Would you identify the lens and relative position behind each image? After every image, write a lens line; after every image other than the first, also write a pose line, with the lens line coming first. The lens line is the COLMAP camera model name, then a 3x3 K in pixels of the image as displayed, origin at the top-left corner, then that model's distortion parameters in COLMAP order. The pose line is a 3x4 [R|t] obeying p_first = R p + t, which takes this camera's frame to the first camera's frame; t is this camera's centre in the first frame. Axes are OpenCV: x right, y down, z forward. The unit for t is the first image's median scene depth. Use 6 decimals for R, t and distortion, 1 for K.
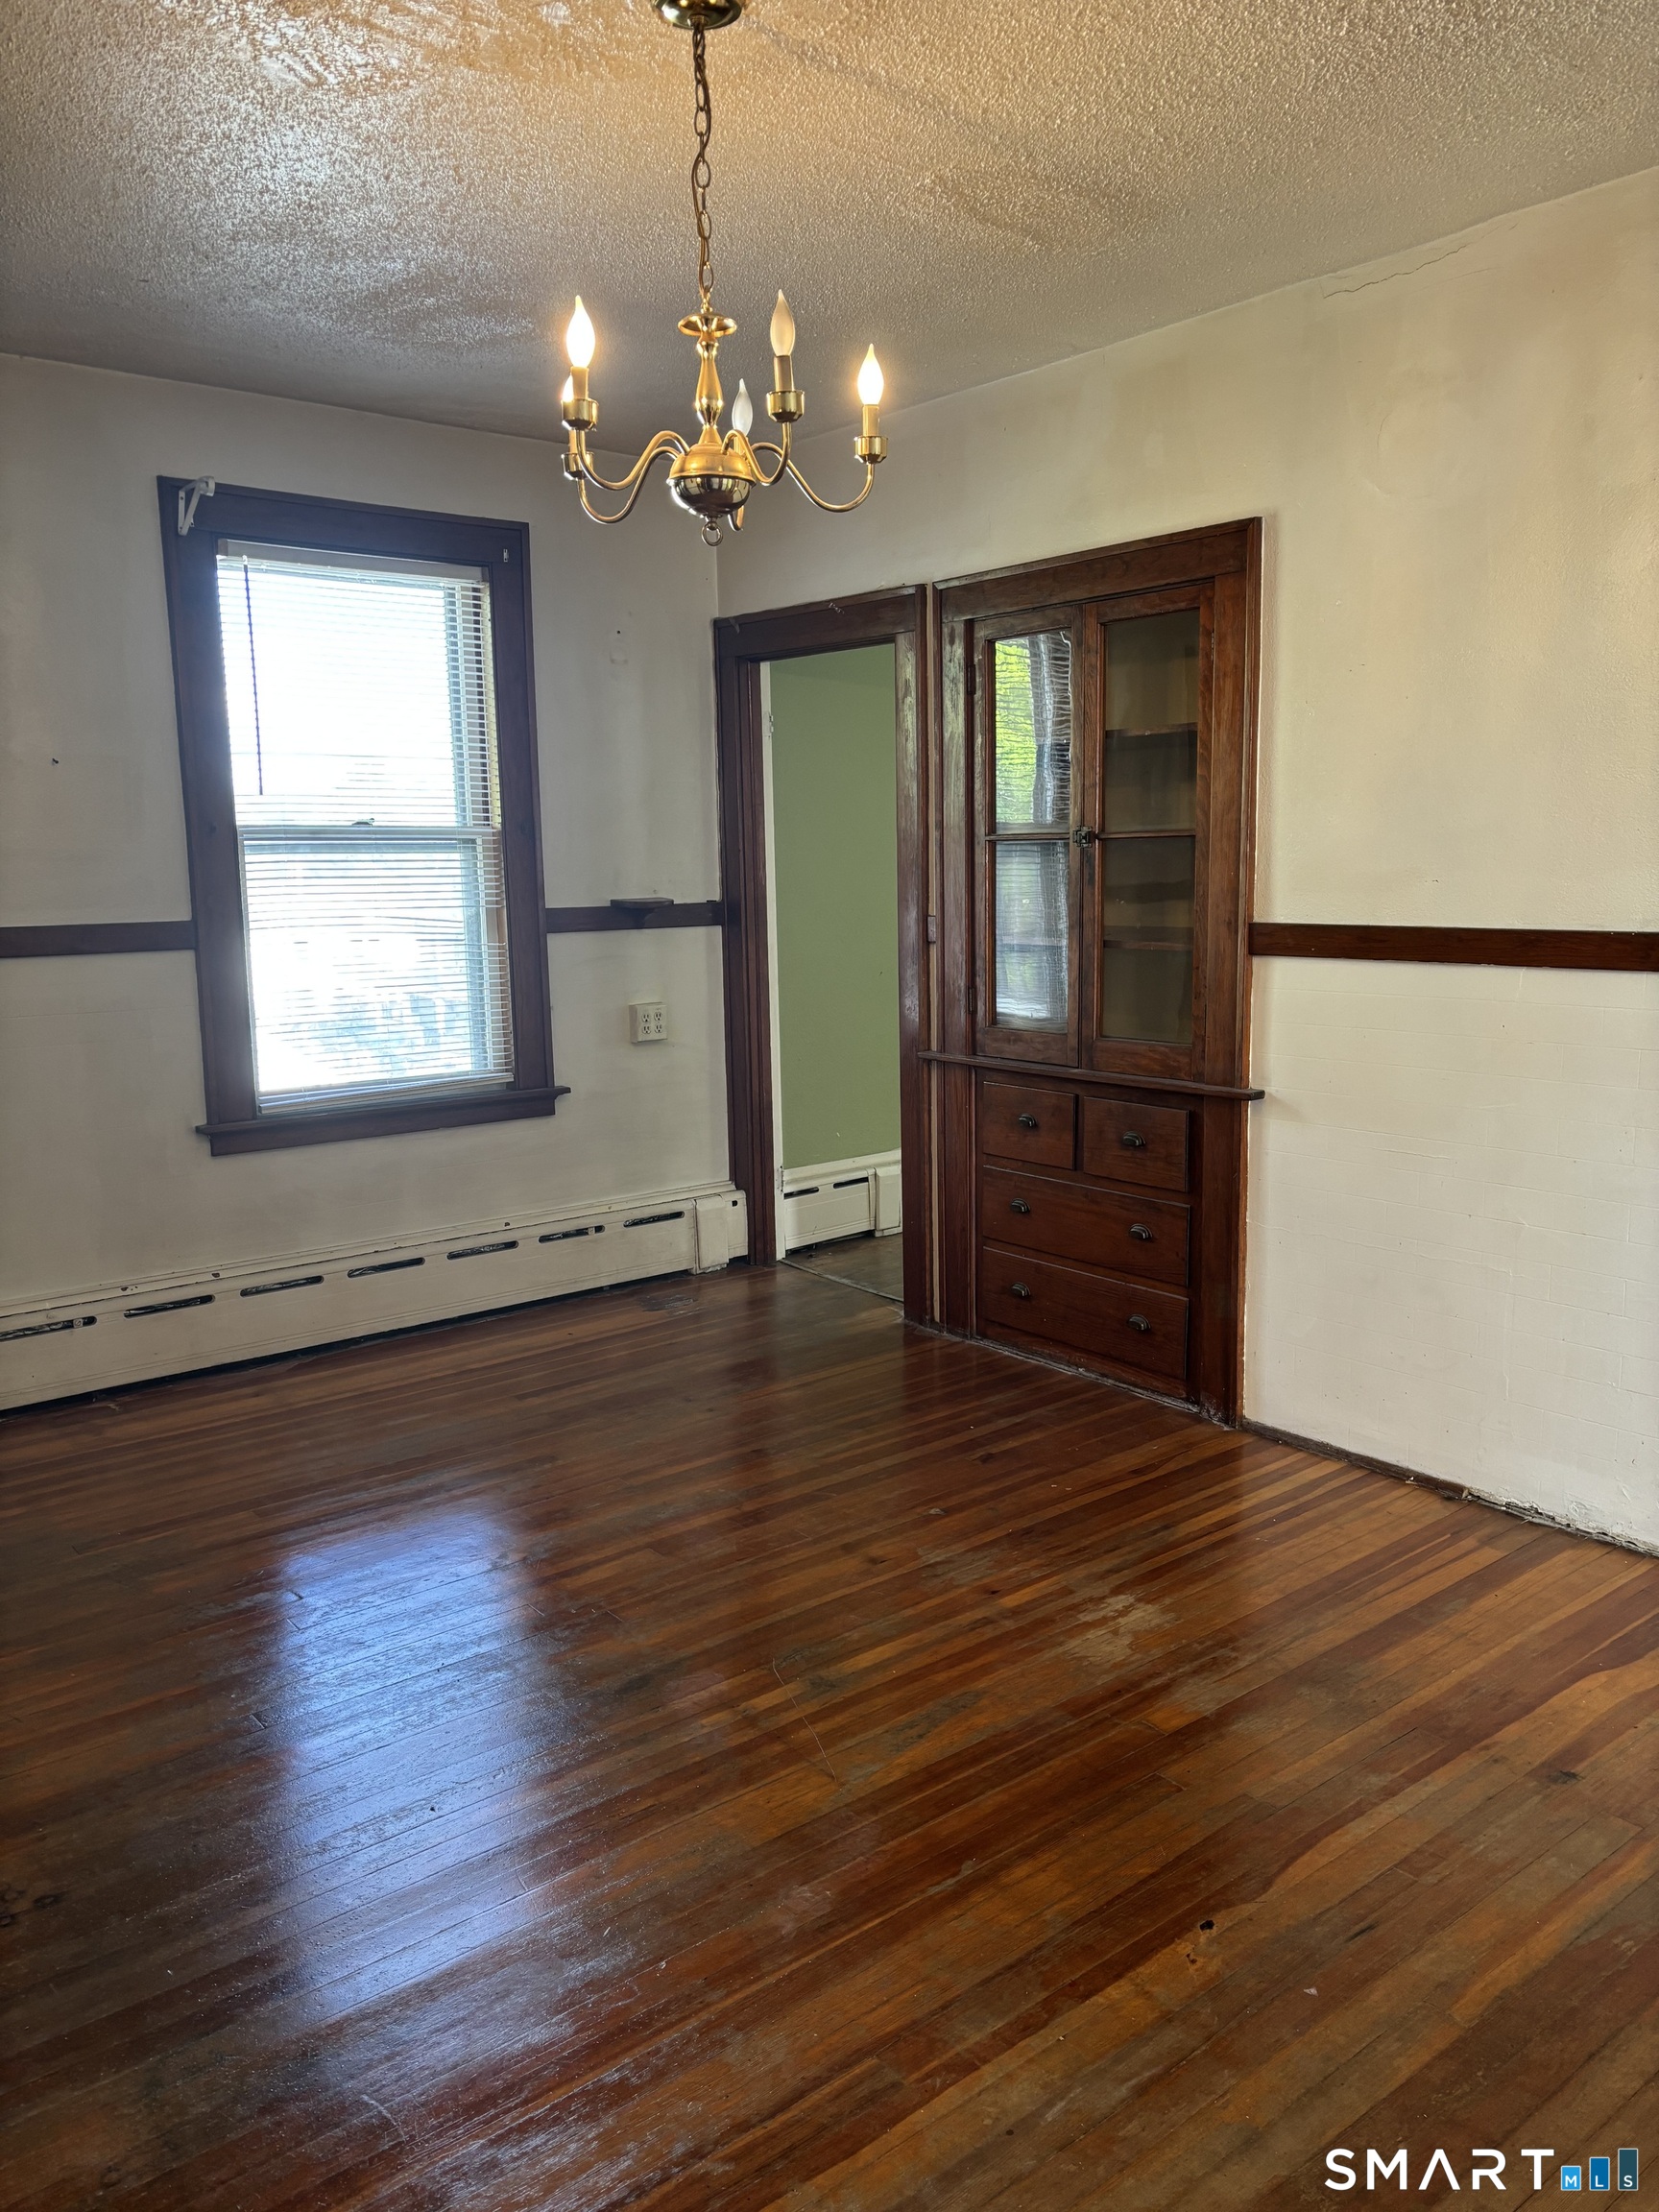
lens RADIAL K [[1650.2, 0, 833.0], [0, 1650.2, 1152.4], [0, 0, 1]] dist [0.004406, 0.001165]
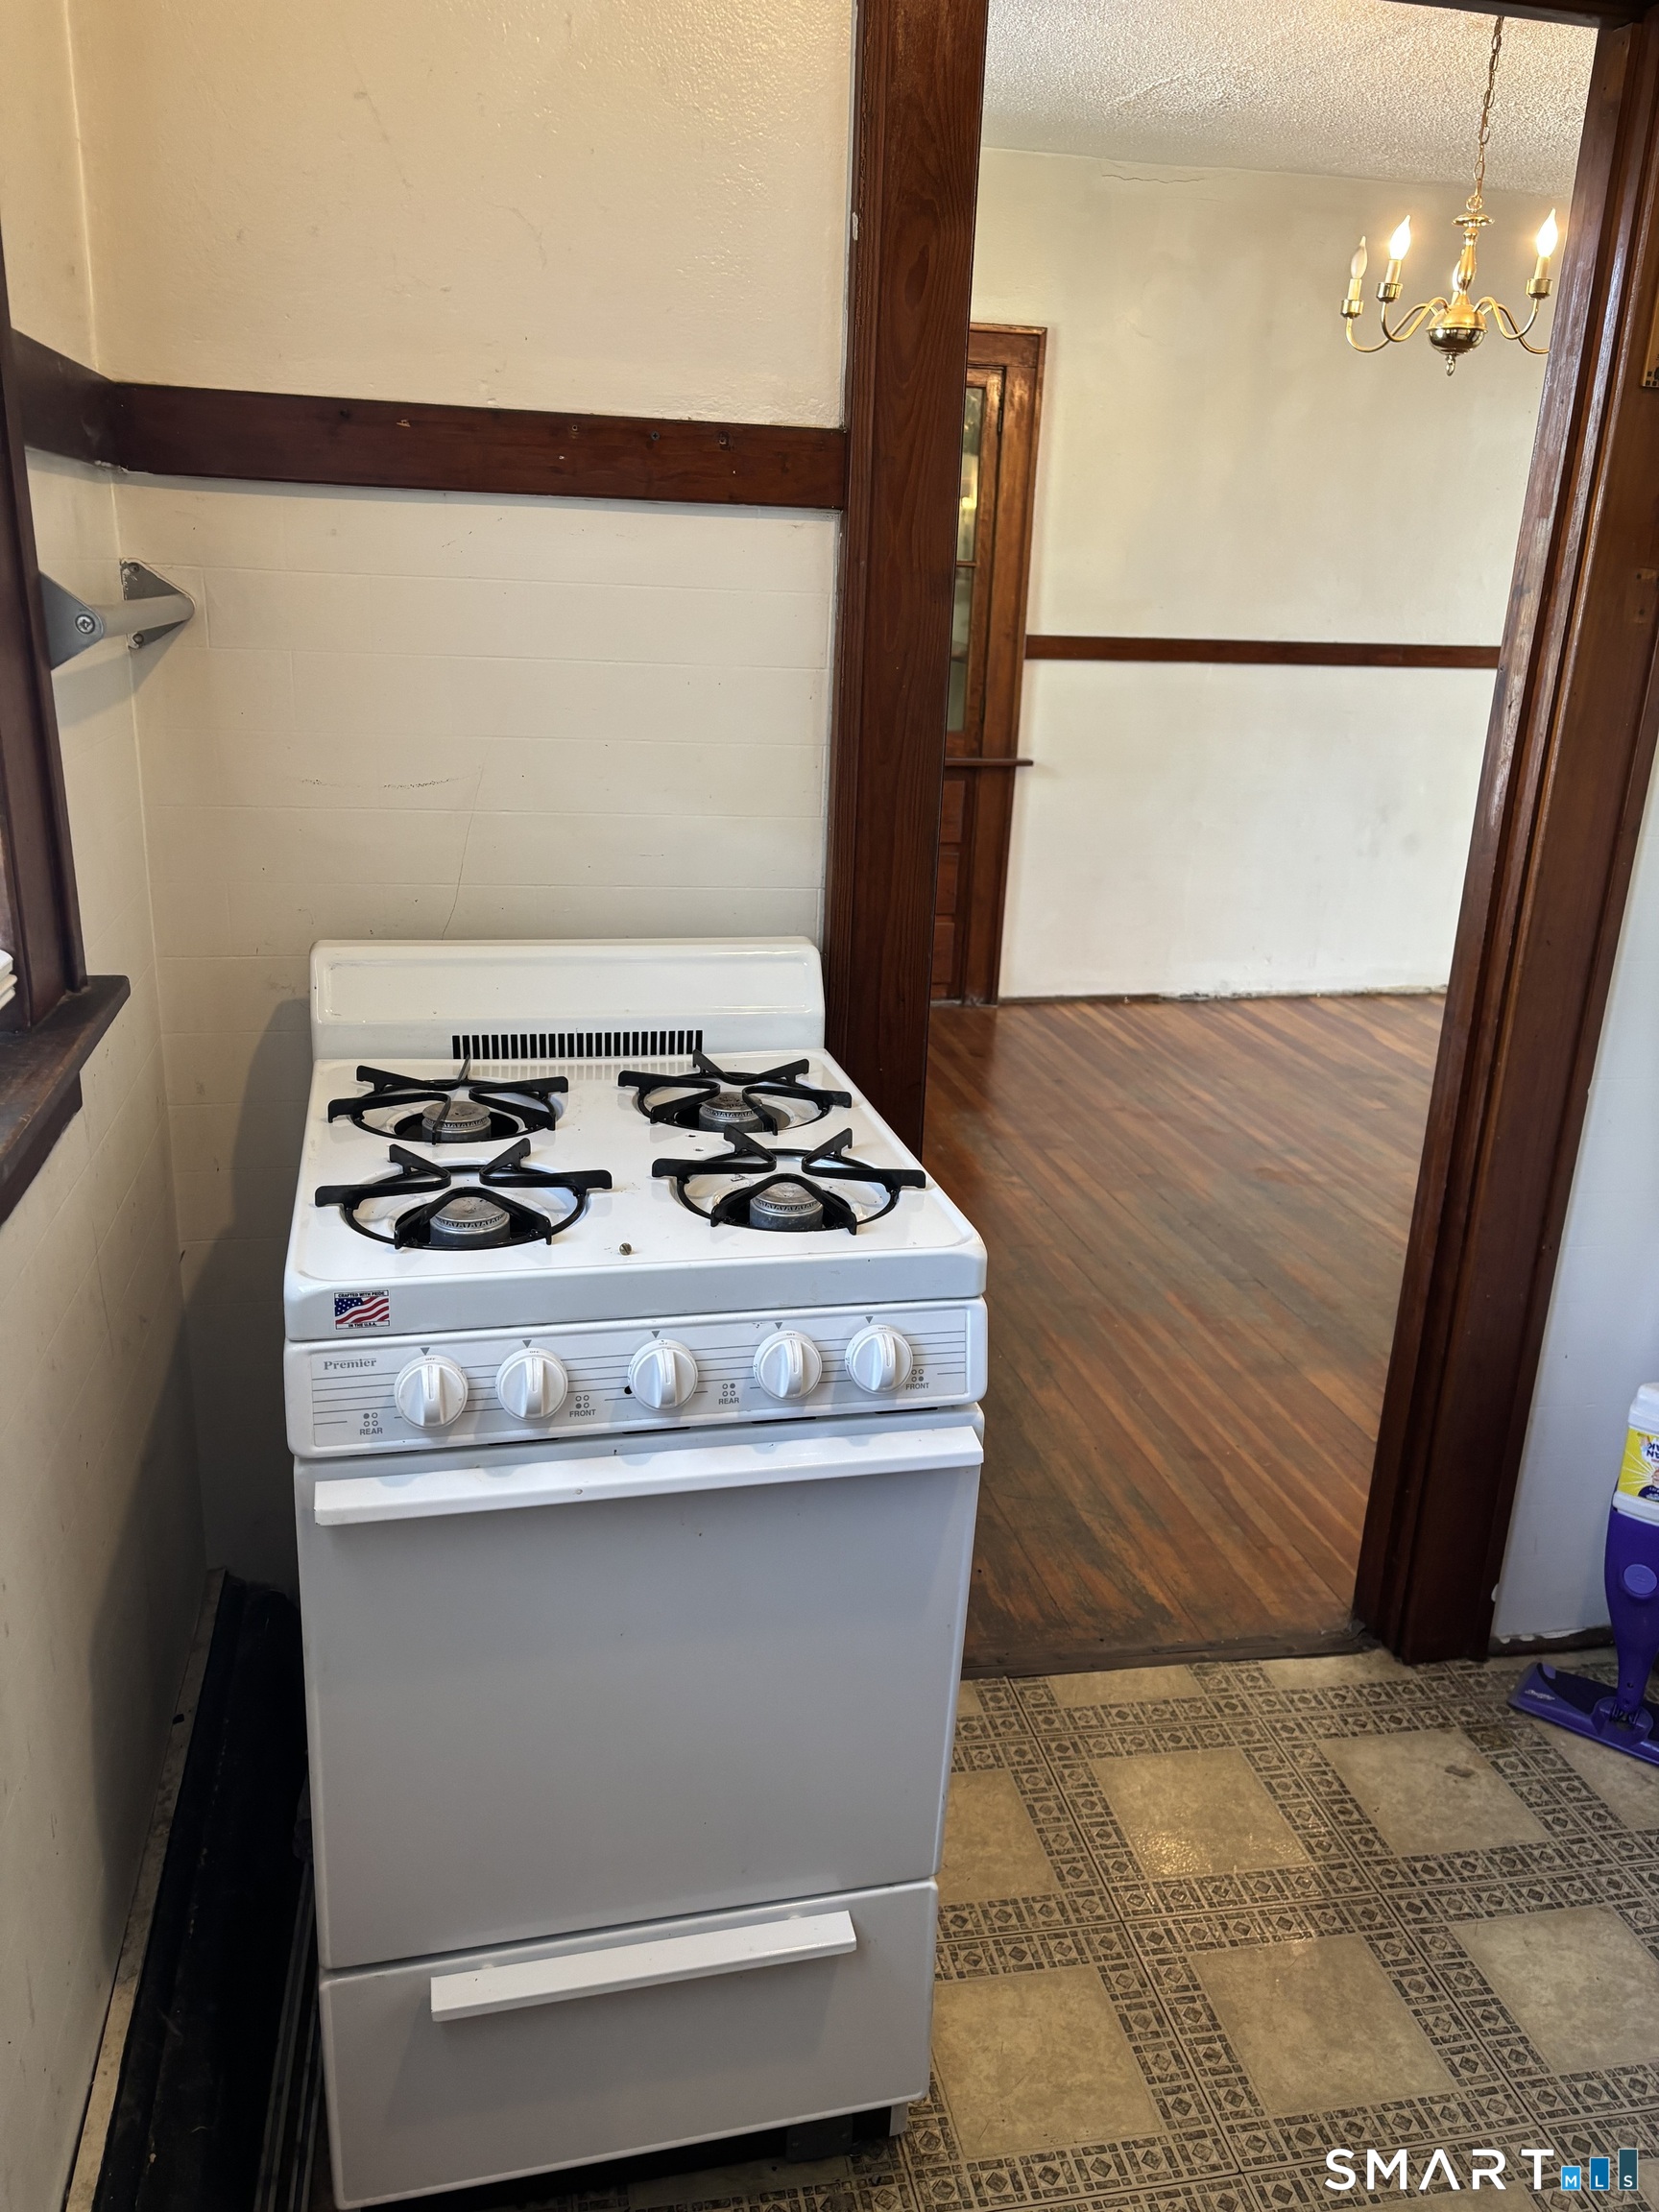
lens RADIAL K [[1652.8, 0, 829.5], [0, 1652.8, 1106.0], [0, 0, 1]] dist [0.141823, -0.280067]
pose [[0.450467, -0.242146, 0.859328, -1.365529], [0.118289, 0.970219, 0.211386, -0.085884], [-0.884922, 0.006426, 0.465694, 0.594646]]
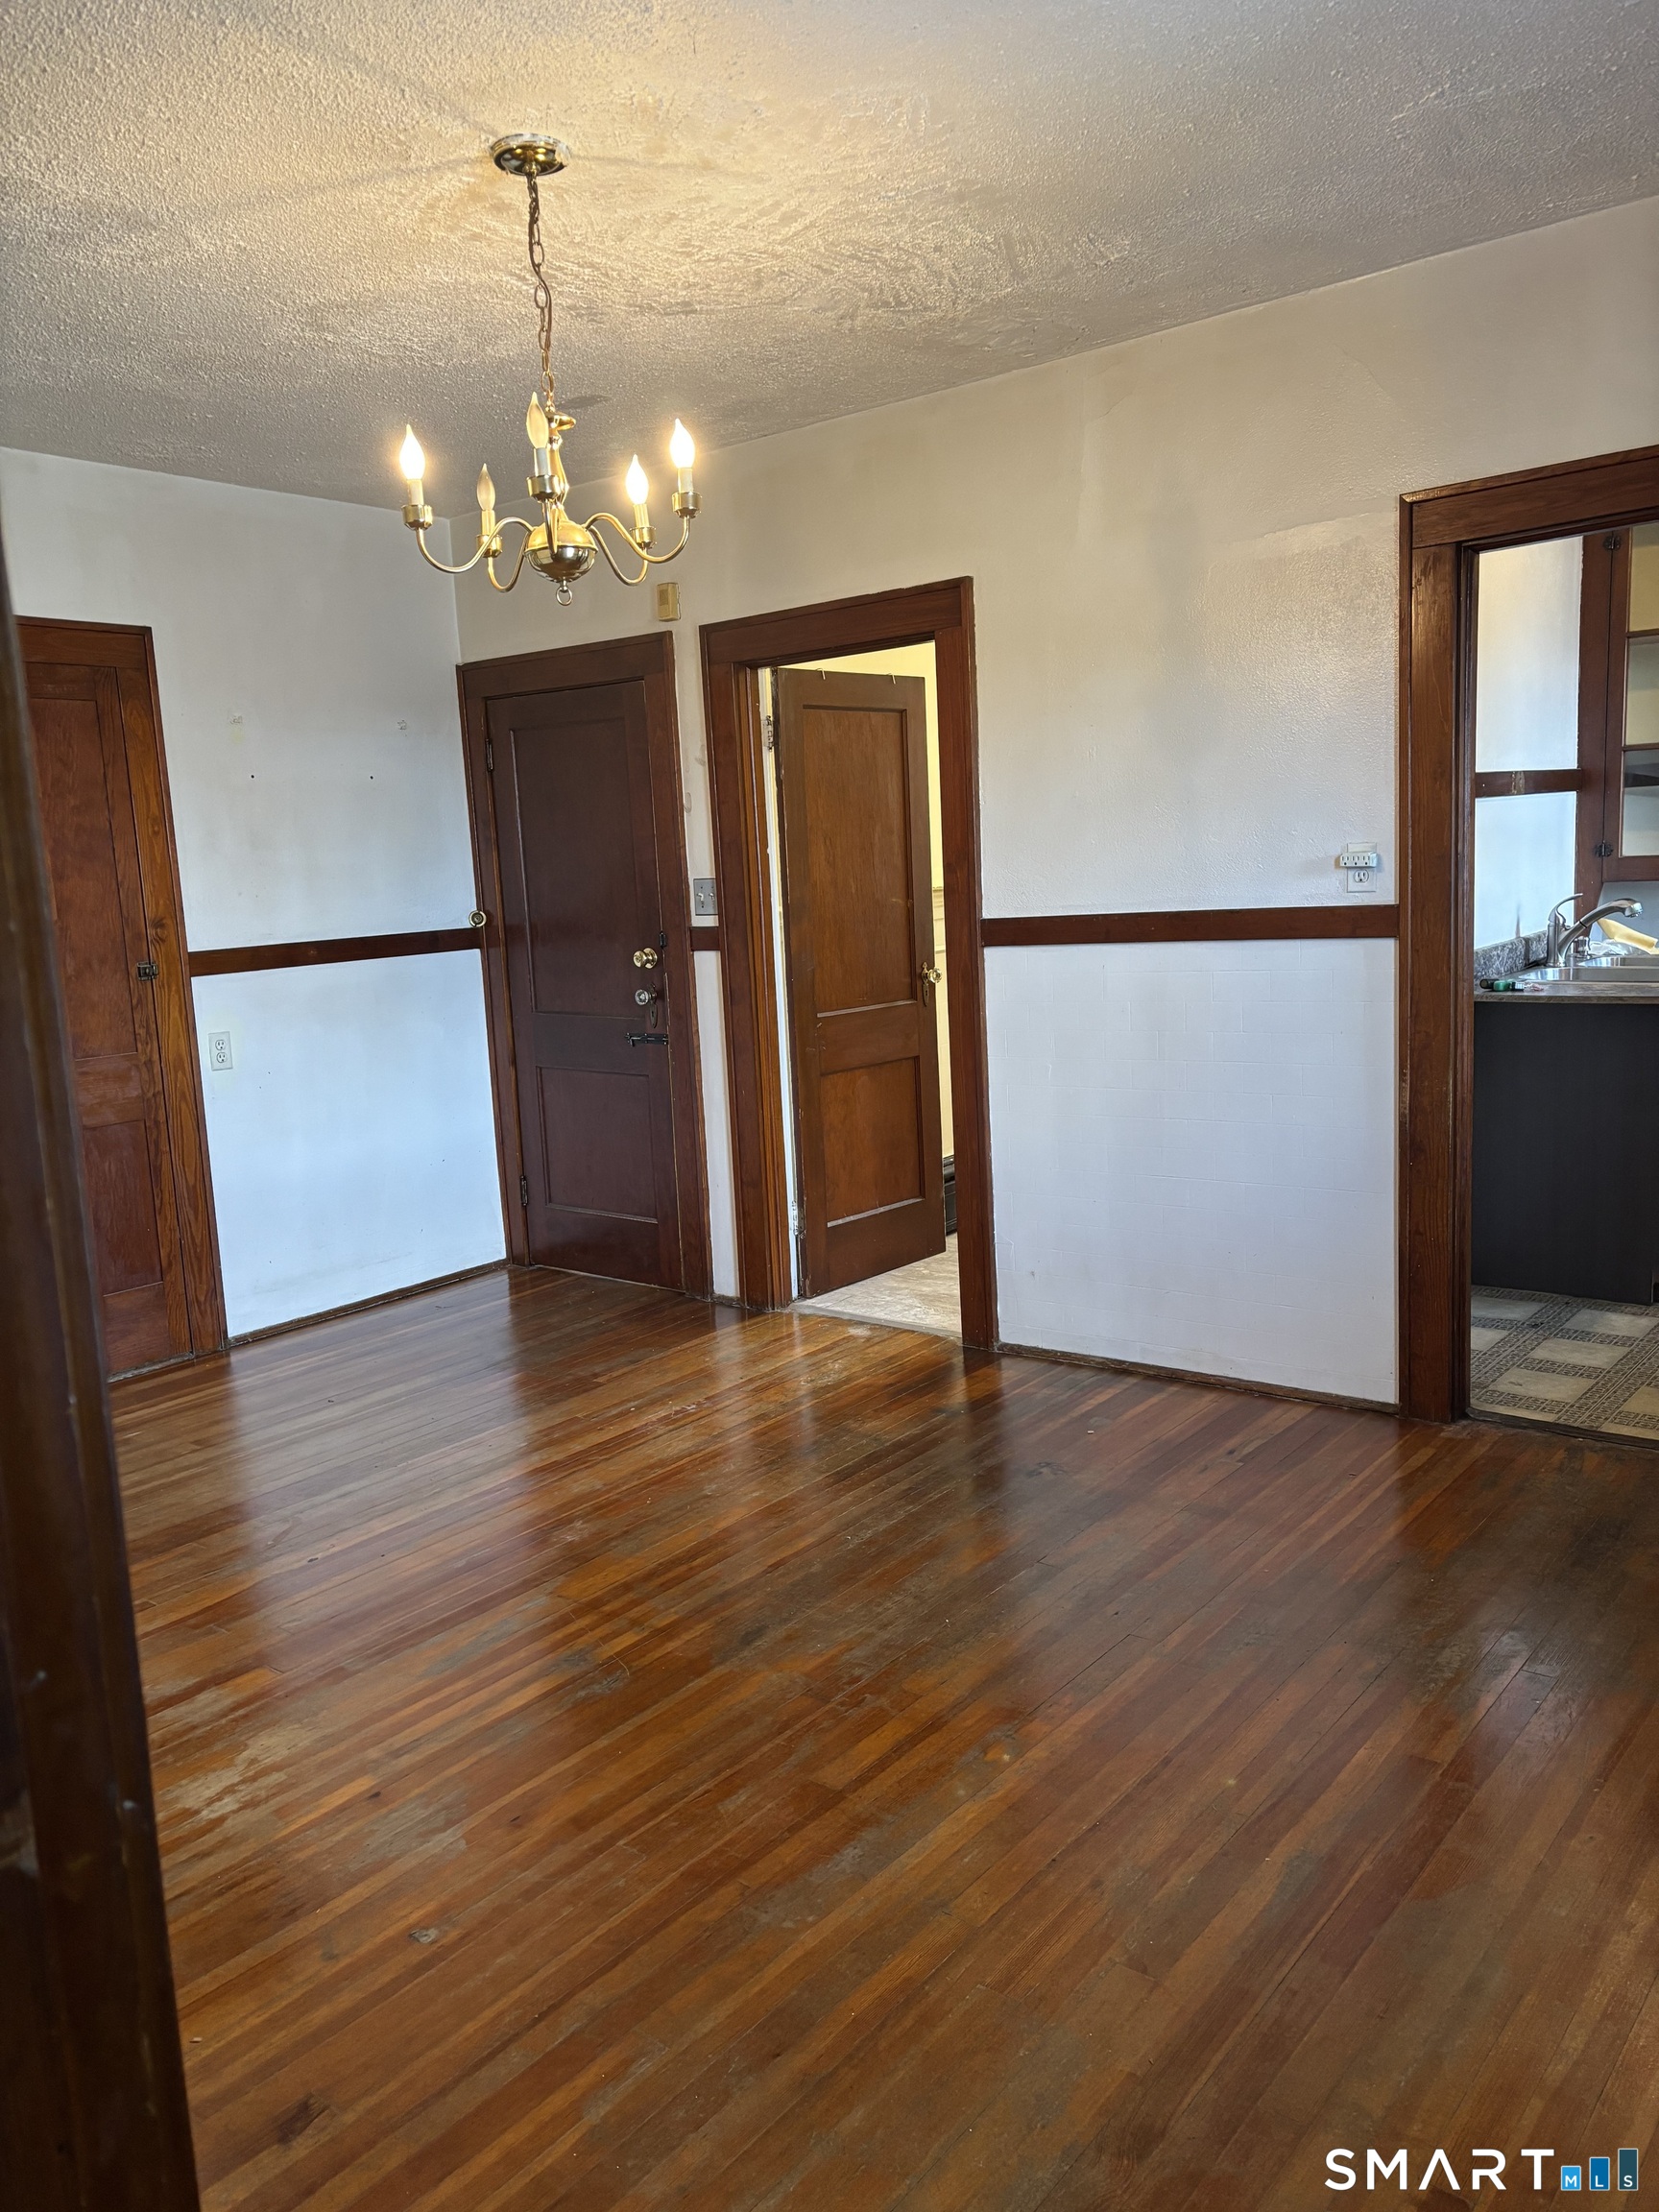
lens RADIAL K [[1652.8, 0, 829.5], [0, 1652.8, 1106.0], [0, 0, 1]] dist [0.141823, -0.280067]
pose [[-0.975650, 0.093548, -0.198385, 0.013297], [0.024619, 0.945476, 0.324761, -0.316004], [0.217949, 0.311969, -0.924756, 1.720488]]
